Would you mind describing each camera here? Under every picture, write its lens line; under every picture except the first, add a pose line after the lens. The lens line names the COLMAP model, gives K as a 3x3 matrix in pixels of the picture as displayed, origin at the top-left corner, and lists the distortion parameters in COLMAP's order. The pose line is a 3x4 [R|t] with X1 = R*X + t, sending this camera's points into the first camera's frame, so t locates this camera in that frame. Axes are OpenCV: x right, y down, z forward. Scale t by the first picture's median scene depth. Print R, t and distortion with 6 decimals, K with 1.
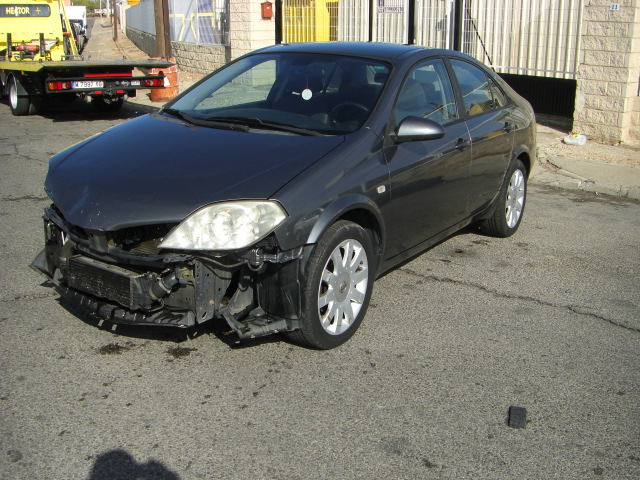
lens RADIAL K [[724.6, 0, 316.7], [0, 724.6, 239.1], [0, 0, 1]] dist [-0.166837, 0.059175]
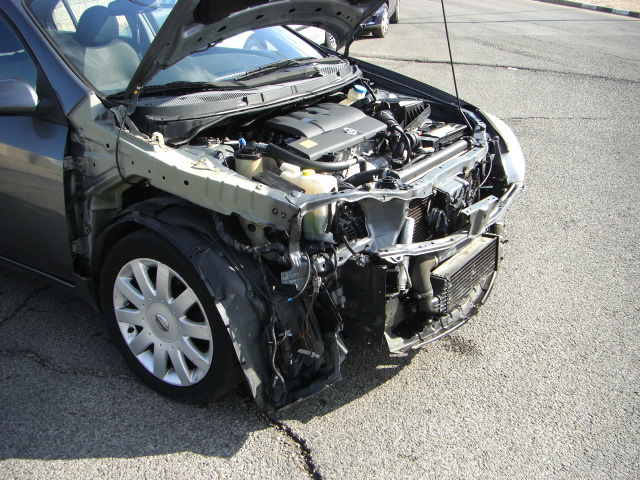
lens RADIAL K [[716.8, 0, 310.7], [0, 716.8, 239.5], [0, 0, 1]] dist [-0.116681, 0.013338]
pose [[0.017104, -0.413453, 0.910365, -0.362913], [0.286193, 0.874427, 0.391754, -0.120554], [-0.958019, 0.253840, 0.133283, 0.376047]]
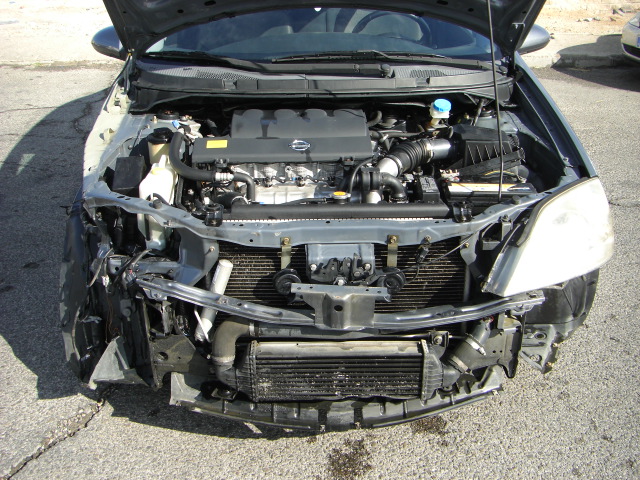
lens RADIAL K [[724.6, 0, 316.7], [0, 724.6, 239.1], [0, 0, 1]] dist [-0.166837, 0.059175]
pose [[0.818237, -0.278657, 0.502831, -0.206877], [0.190326, 0.956651, 0.220443, -0.063859], [-0.542461, -0.084673, 0.835803, 0.188130]]
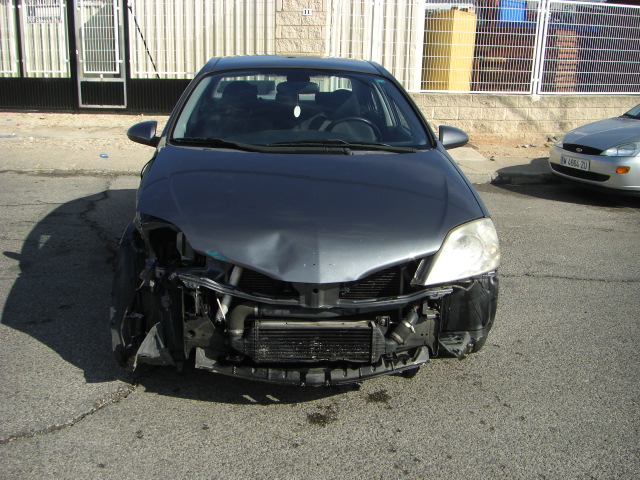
lens RADIAL K [[724.6, 0, 316.7], [0, 724.6, 239.1], [0, 0, 1]] dist [-0.166837, 0.059175]
pose [[0.791476, -0.167797, 0.587715, -0.279252], [0.170535, 0.984016, 0.051284, -0.038002], [-0.586927, 0.059636, 0.807441, 0.105862]]
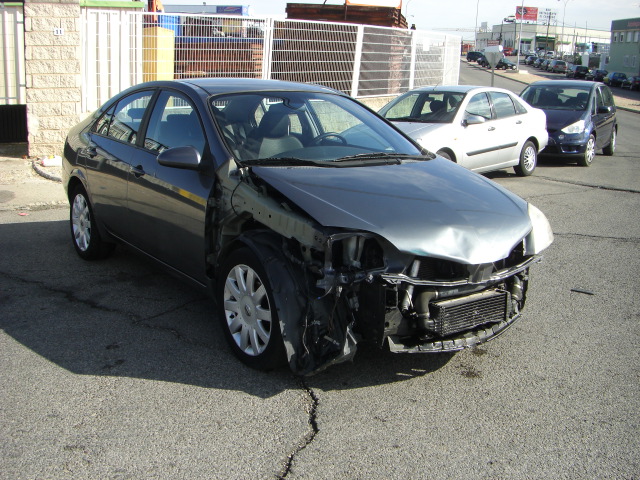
lens RADIAL K [[724.6, 0, 316.7], [0, 724.6, 239.1], [0, 0, 1]] dist [-0.166837, 0.059175]
pose [[0.356696, -0.234680, 0.904264, -0.474599], [0.248266, 0.956942, 0.150420, -0.094910], [-0.900628, 0.170844, 0.399601, 0.271823]]
